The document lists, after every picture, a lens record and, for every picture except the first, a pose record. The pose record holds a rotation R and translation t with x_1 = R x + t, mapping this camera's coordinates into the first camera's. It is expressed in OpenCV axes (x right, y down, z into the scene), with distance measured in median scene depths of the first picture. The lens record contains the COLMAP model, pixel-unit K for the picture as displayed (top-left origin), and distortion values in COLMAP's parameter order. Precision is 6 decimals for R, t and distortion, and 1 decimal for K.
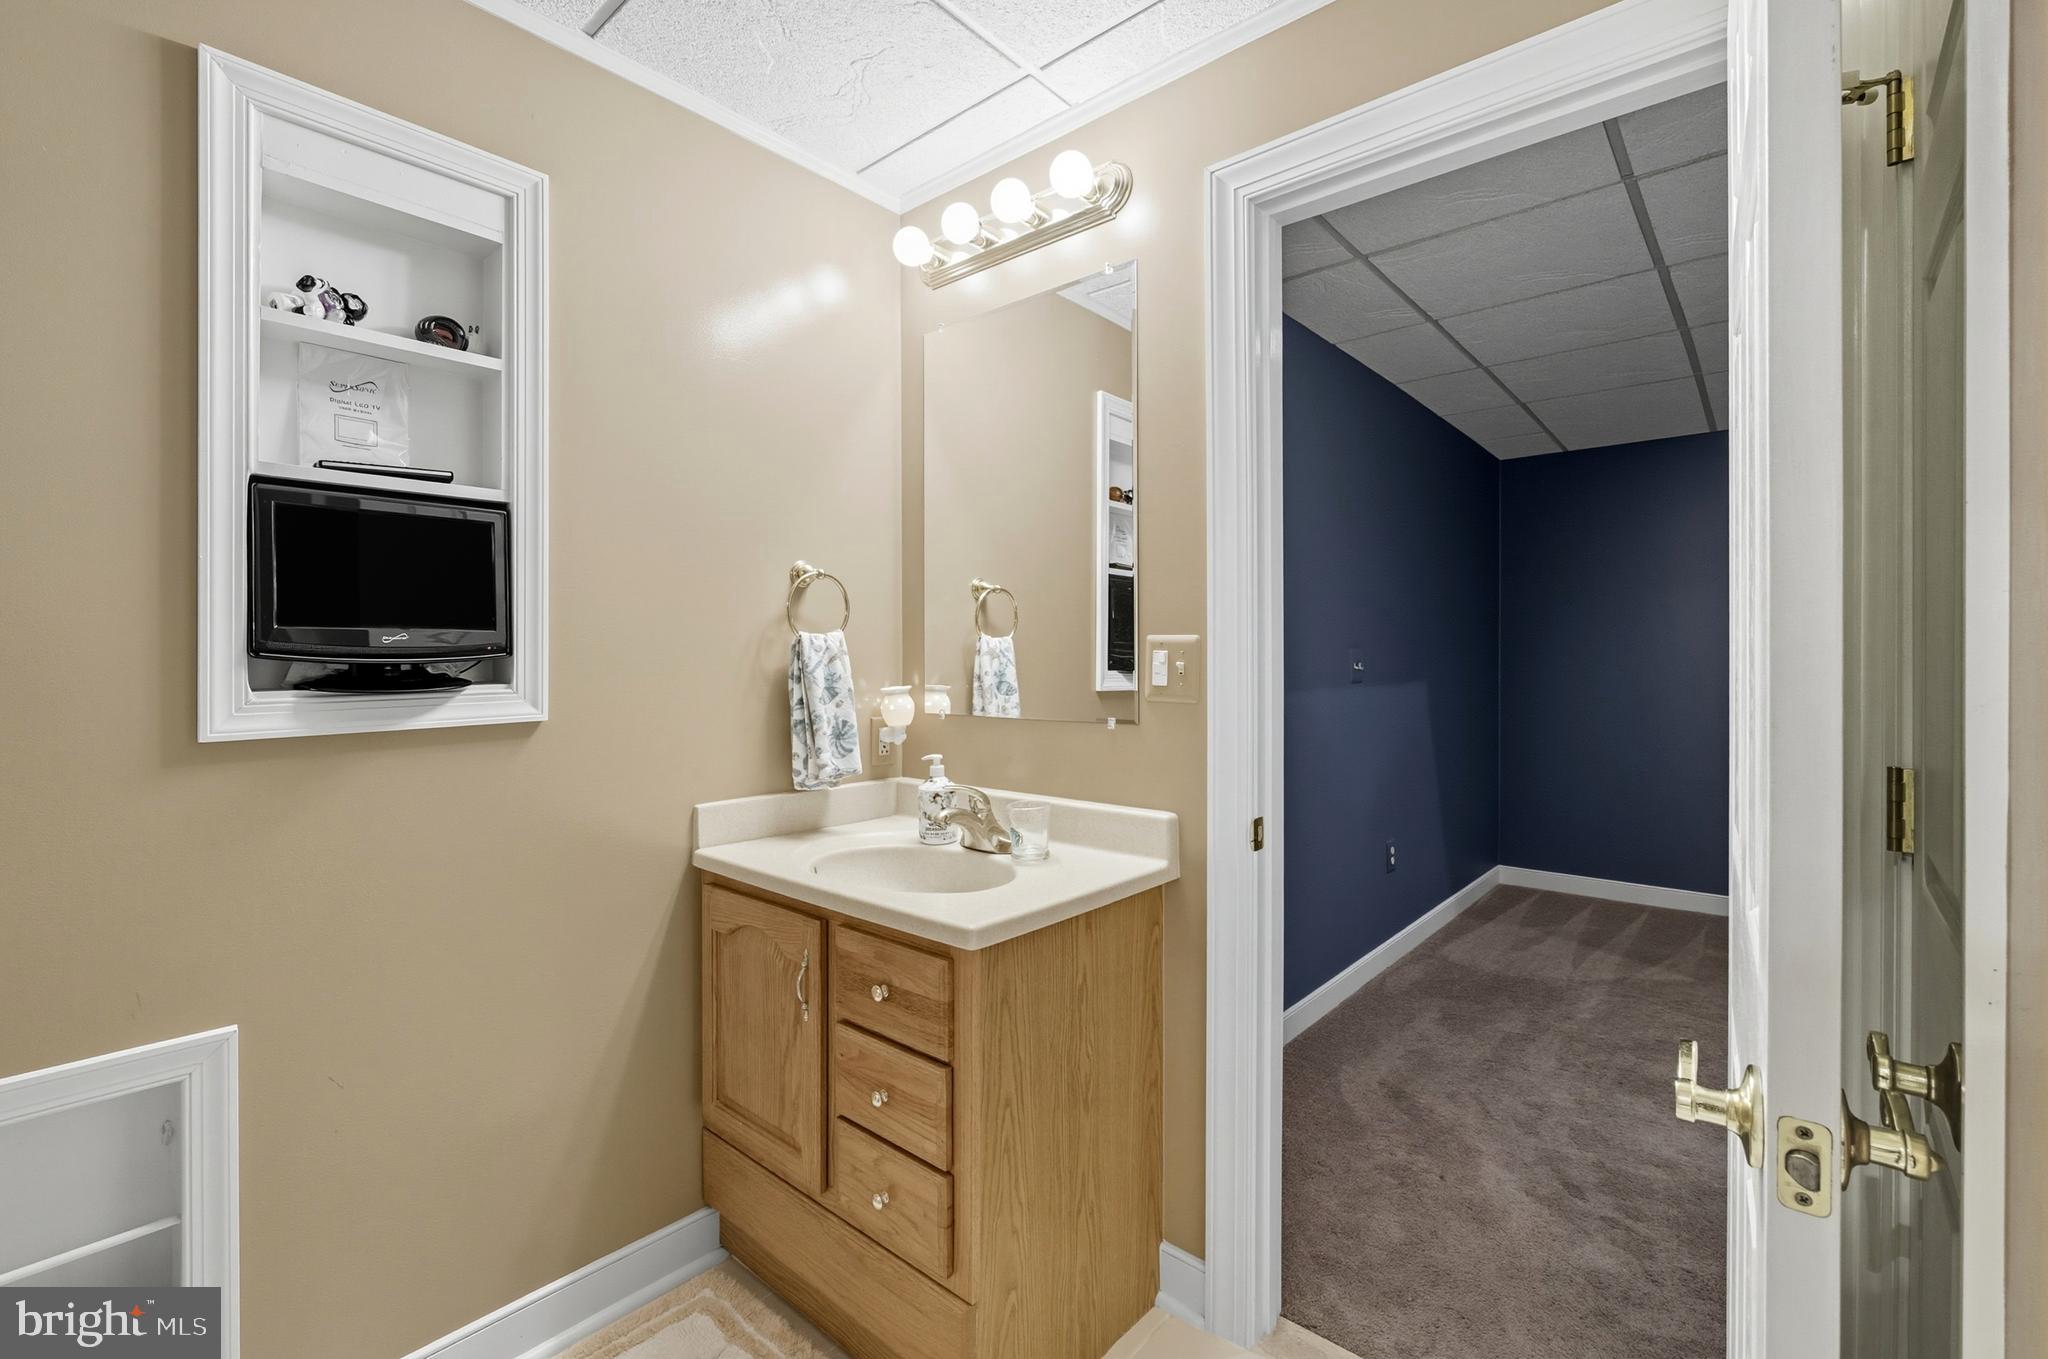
lens RADIAL K [[878.1, 0, 1026.4], [0, 878.1, 672.8], [0, 0, 1]] dist [-0.009240, -0.000849]
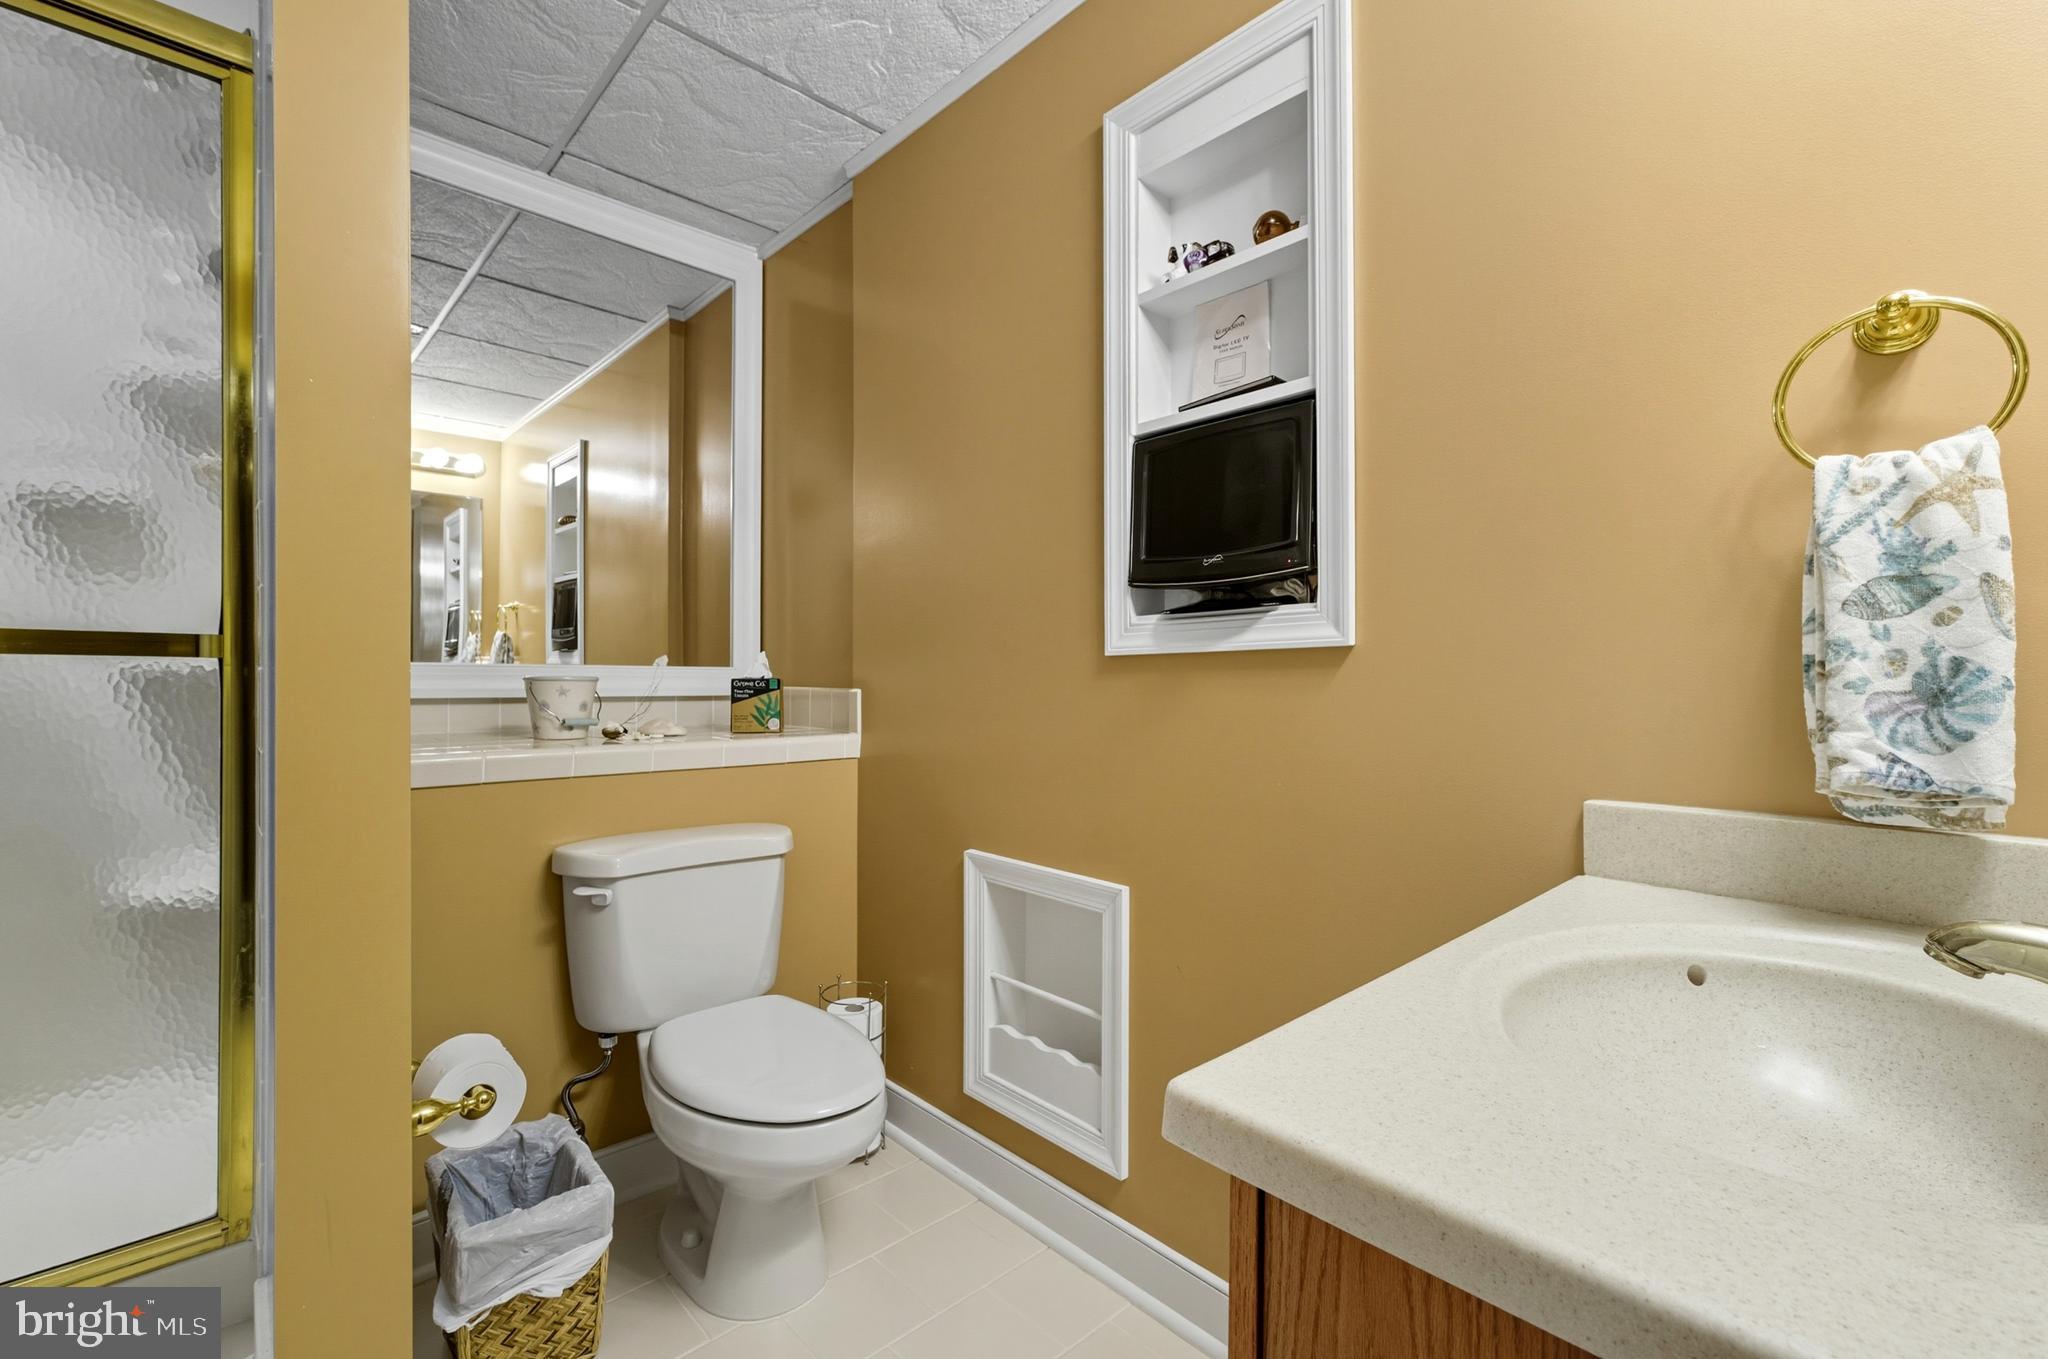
lens RADIAL K [[878.1, 0, 1026.0], [0, 878.1, 667.8], [0, 0, 1]] dist [-0.009240, -0.000849]
pose [[-0.110852, -0.002366, -0.993834, 0.225187], [-0.008607, 0.999962, -0.001421, 0.064495], [0.993800, 0.008396, -0.110868, 0.653263]]
